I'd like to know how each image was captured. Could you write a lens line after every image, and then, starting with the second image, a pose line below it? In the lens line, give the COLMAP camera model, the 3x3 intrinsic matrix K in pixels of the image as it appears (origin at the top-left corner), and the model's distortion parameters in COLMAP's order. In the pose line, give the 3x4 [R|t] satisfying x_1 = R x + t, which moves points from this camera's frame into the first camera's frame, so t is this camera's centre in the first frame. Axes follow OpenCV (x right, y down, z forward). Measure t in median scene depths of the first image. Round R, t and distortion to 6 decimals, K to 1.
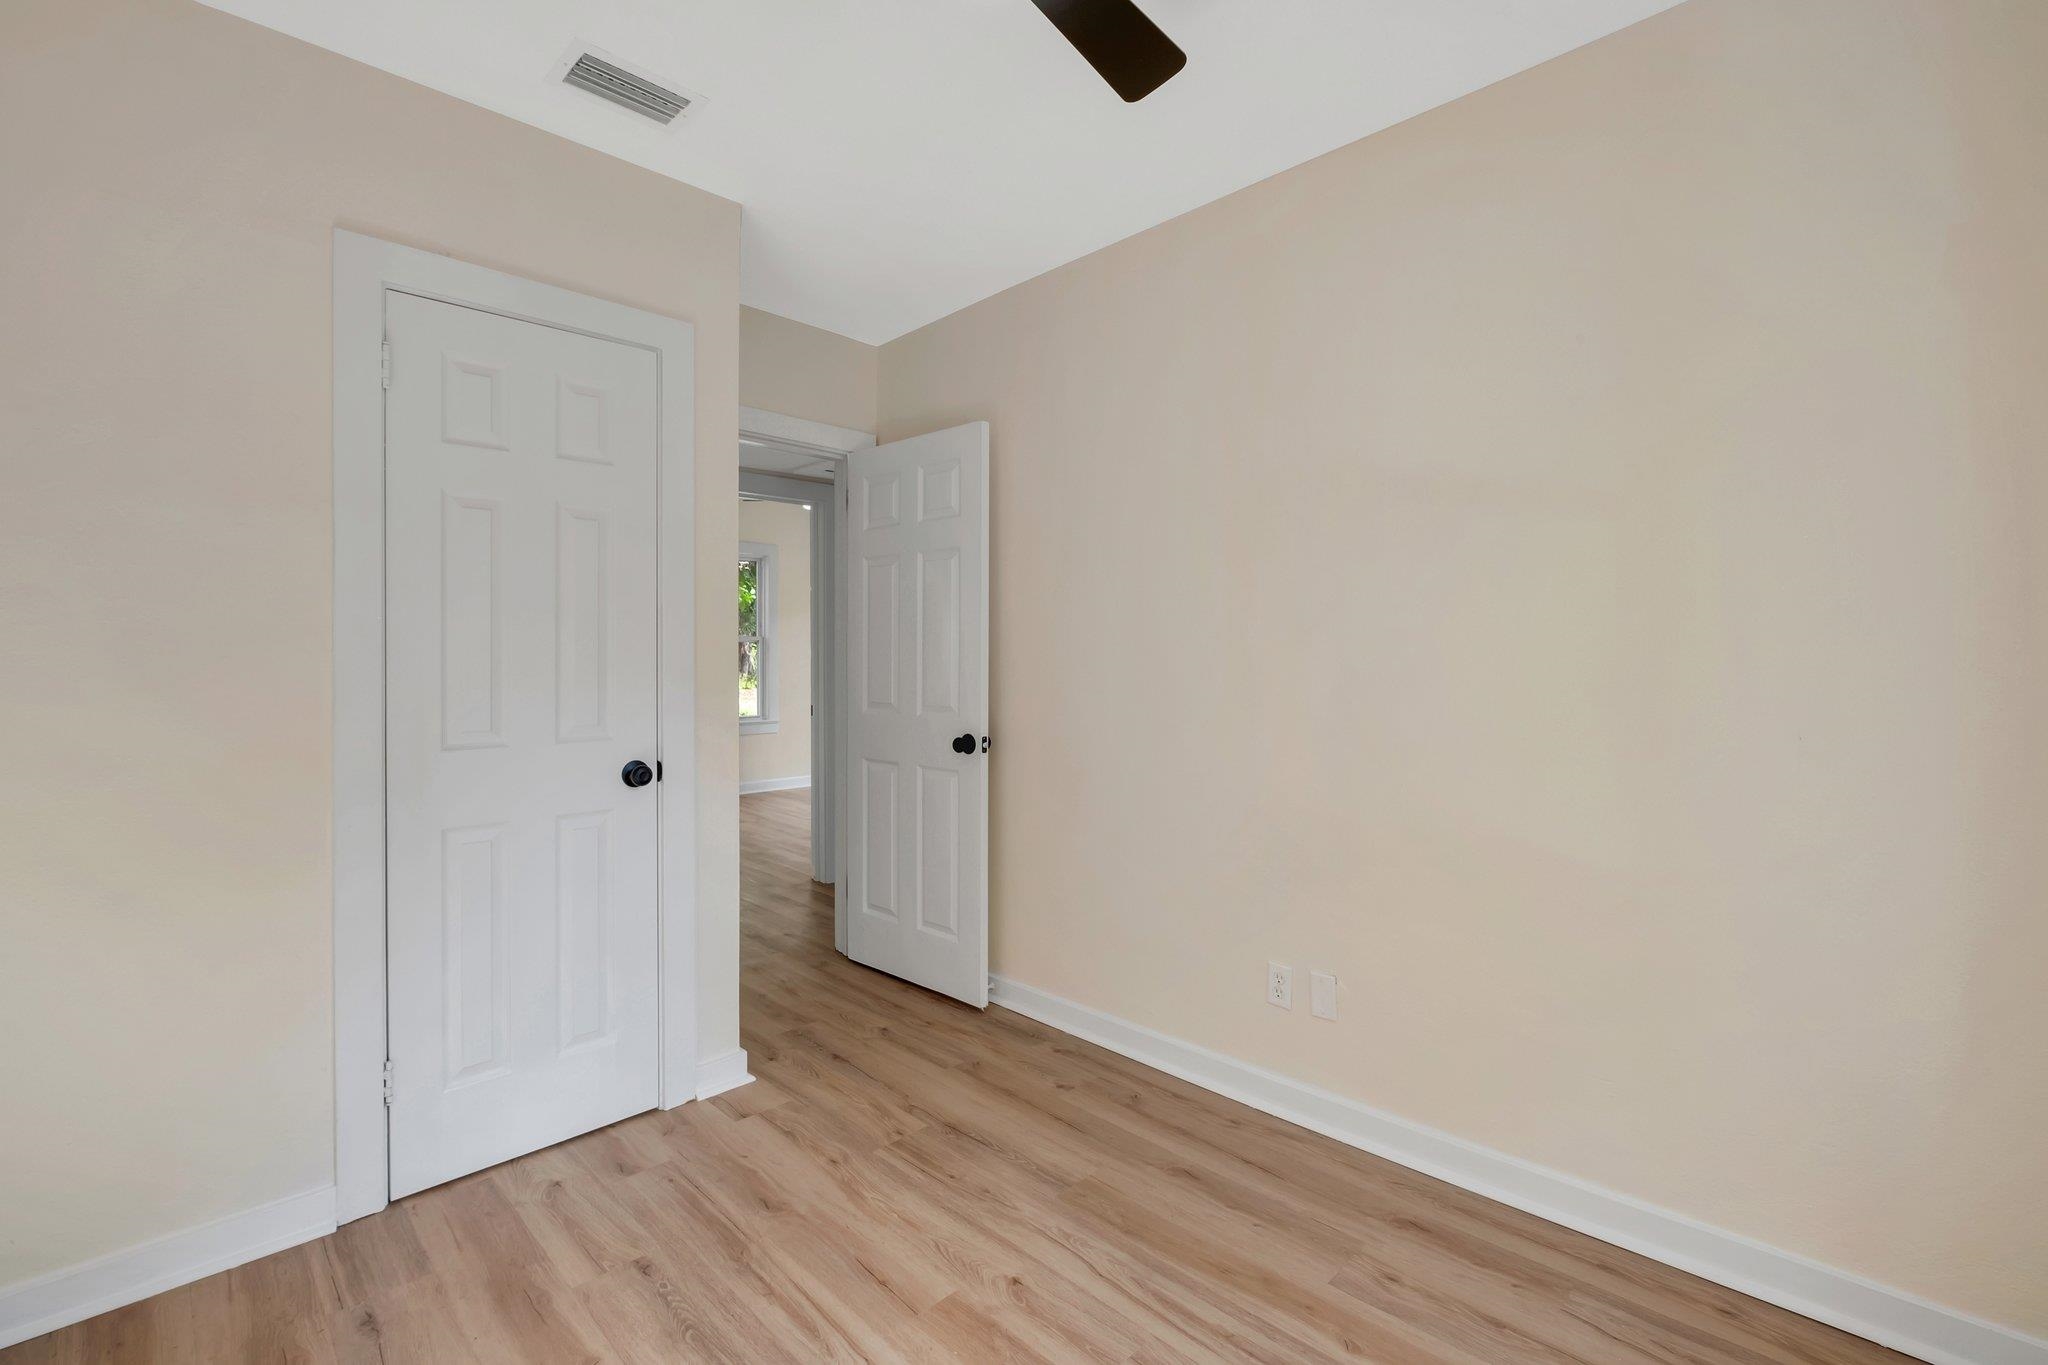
lens RADIAL K [[891.8, 0, 1027.9], [0, 891.8, 648.4], [0, 0, 1]] dist [-0.001928, -0.000317]
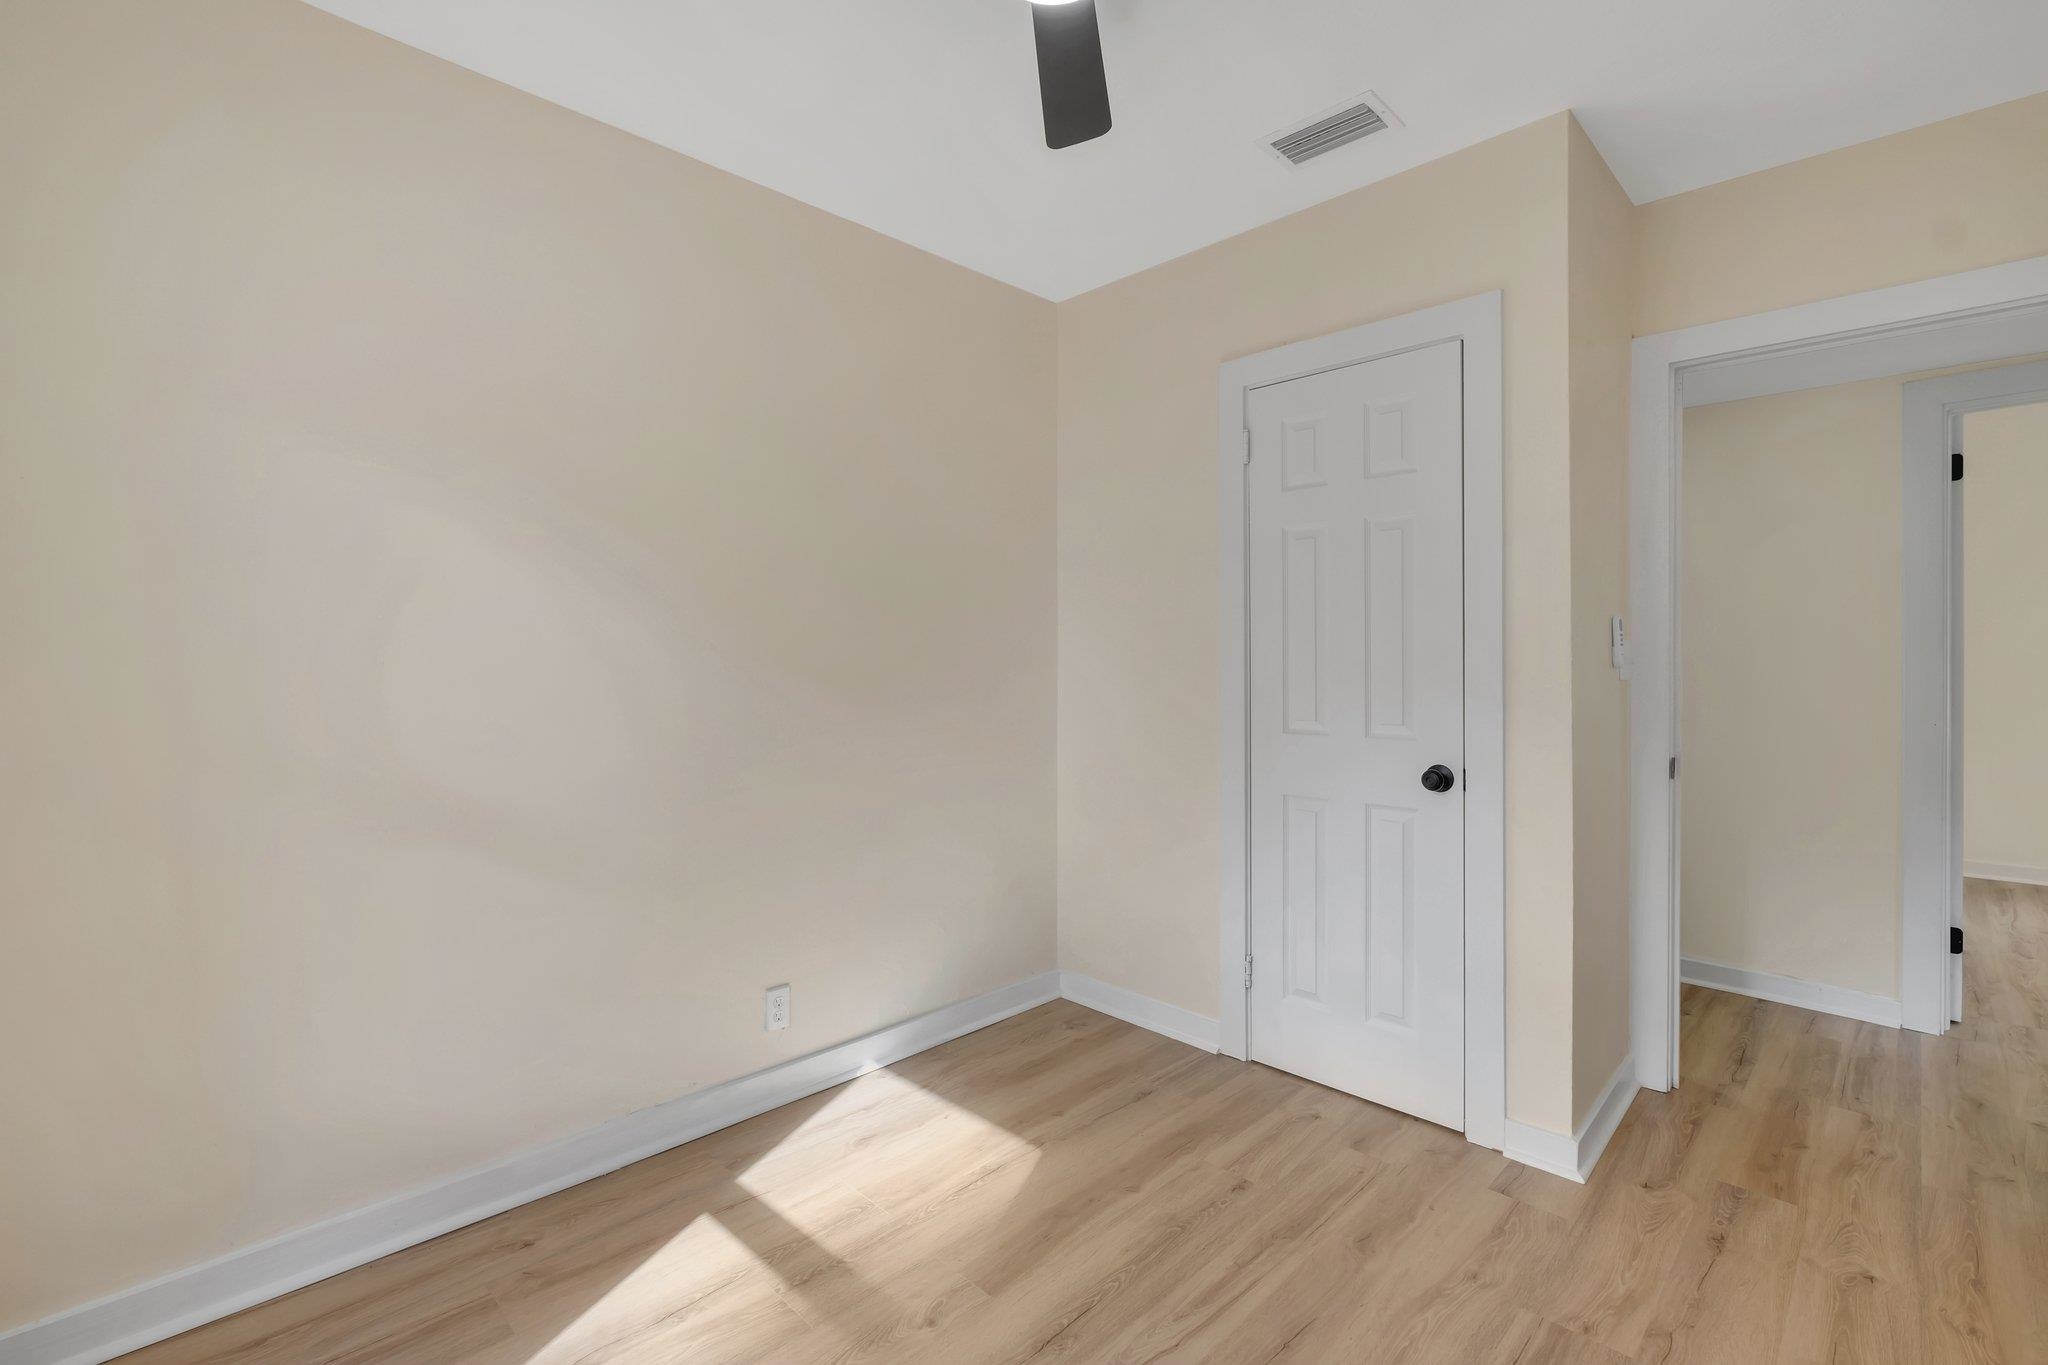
lens RADIAL K [[896.5, 0, 1020.9], [0, 896.5, 660.3], [0, 0, 1]] dist [-0.003260, -0.000379]
pose [[0.020763, -0.000693, -0.999784, 0.583310], [0.003552, 0.999994, -0.000619, 0.009630], [0.999778, -0.003538, 0.020765, 0.559207]]
